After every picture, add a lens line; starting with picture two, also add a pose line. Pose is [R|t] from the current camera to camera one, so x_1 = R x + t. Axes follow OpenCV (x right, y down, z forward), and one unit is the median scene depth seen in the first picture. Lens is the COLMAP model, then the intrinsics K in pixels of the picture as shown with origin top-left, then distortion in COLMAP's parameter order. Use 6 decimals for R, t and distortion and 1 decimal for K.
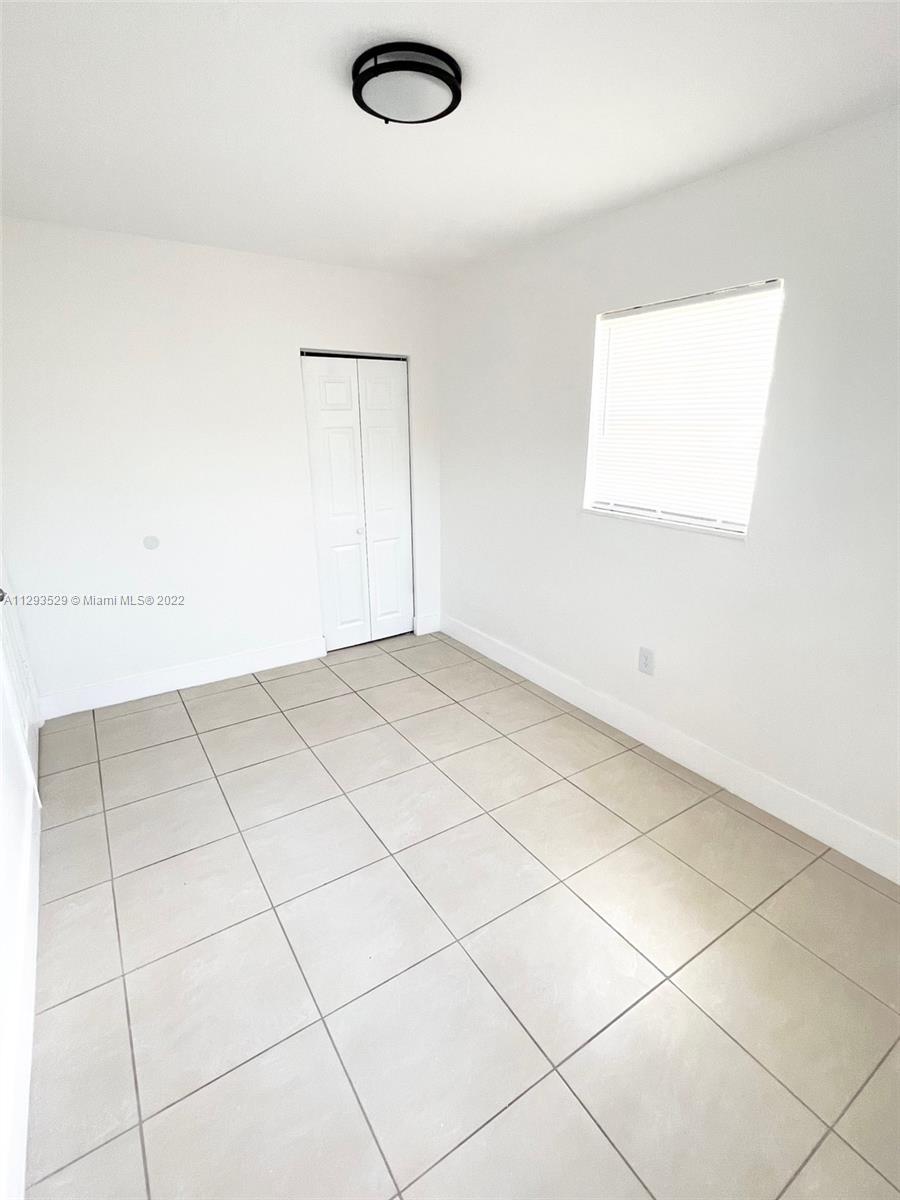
lens RADIAL K [[570.9, 0, 450.0], [0, 570.9, 600.0], [0, 0, 1]] dist [-0.020987, 0.000003]
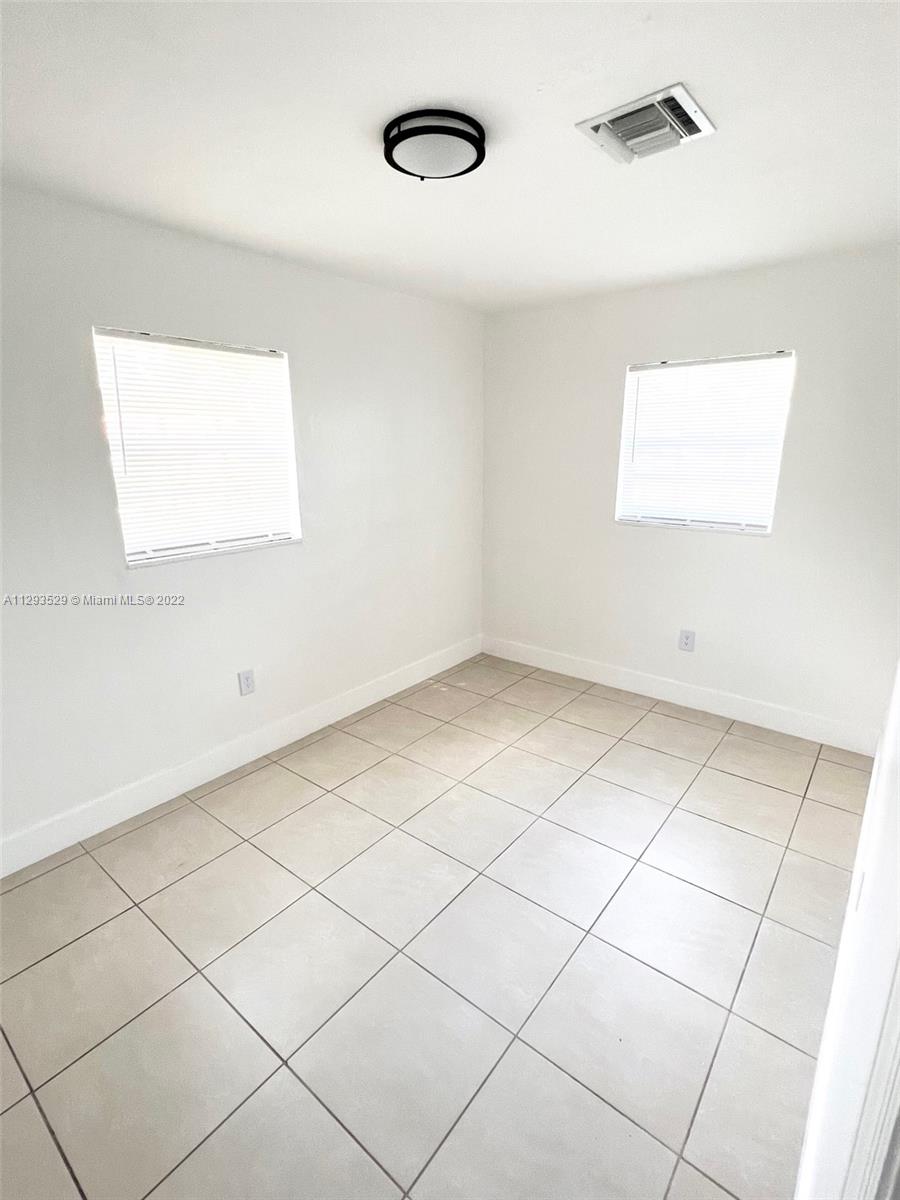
lens RADIAL K [[570.9, 0, 450.0], [0, 570.9, 600.0], [0, 0, 1]] dist [-0.020987, 0.000003]
pose [[-0.310085, -0.229237, 0.922658, -0.740743], [0.301298, 0.896773, 0.324065, -0.269288], [-0.901702, 0.378483, -0.209007, 0.879886]]
